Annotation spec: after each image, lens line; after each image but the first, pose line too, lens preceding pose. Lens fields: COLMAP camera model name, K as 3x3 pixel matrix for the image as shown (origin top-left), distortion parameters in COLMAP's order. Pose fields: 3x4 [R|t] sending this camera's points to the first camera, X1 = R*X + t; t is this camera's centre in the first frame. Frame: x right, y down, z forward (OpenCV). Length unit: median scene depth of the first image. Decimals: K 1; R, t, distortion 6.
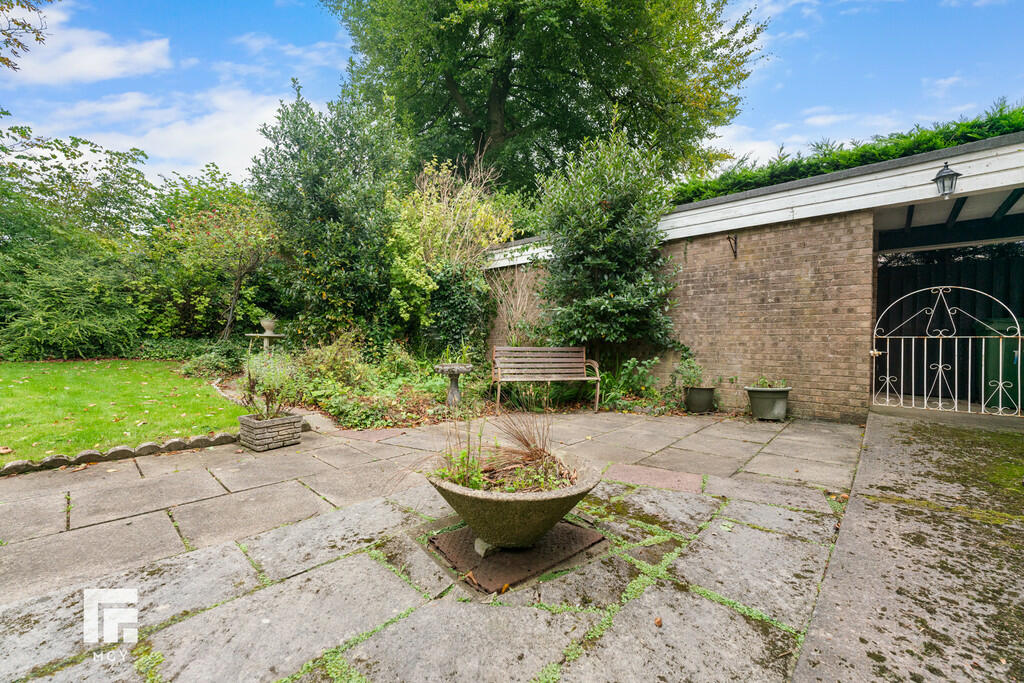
lens RADIAL K [[408.5, 0, 512.0], [0, 408.5, 341.5], [0, 0, 1]] dist [0.000794, -0.000052]
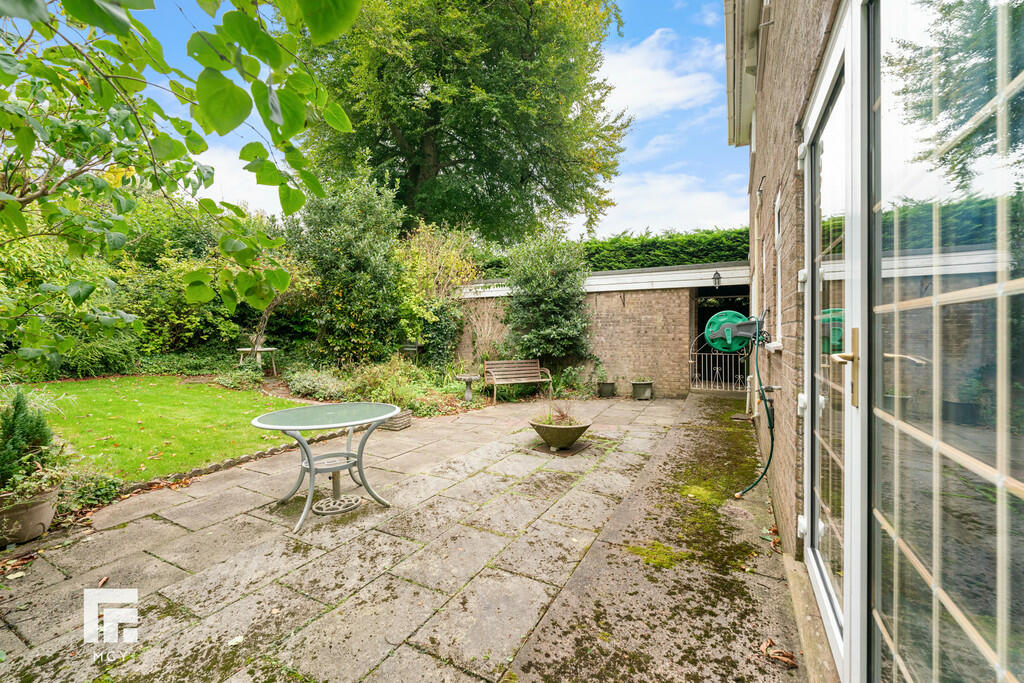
lens RADIAL K [[414.5, 0, 511.9], [0, 414.5, 326.4], [0, 0, 1]] dist [0.000119, -0.000107]
pose [[0.966240, -0.006810, 0.257553, -0.367606], [0.010721, 0.999848, -0.013782, -0.102551], [-0.257420, 0.016078, 0.966166, -0.576016]]
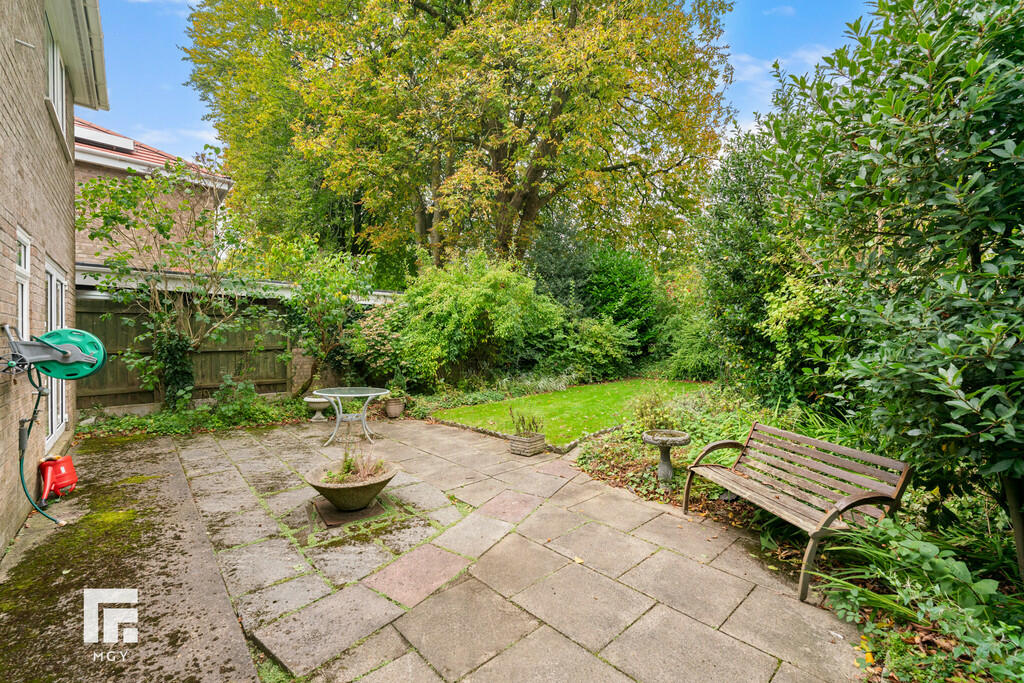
lens RADIAL K [[416.7, 0, 512.5], [0, 416.7, 343.4], [0, 0, 1]] dist [-0.000265, 0.000085]
pose [[-0.079492, -0.005480, -0.996820, 0.735734], [-0.005959, 0.999970, -0.005022, -0.119241], [0.996818, 0.005541, -0.079522, 0.716616]]
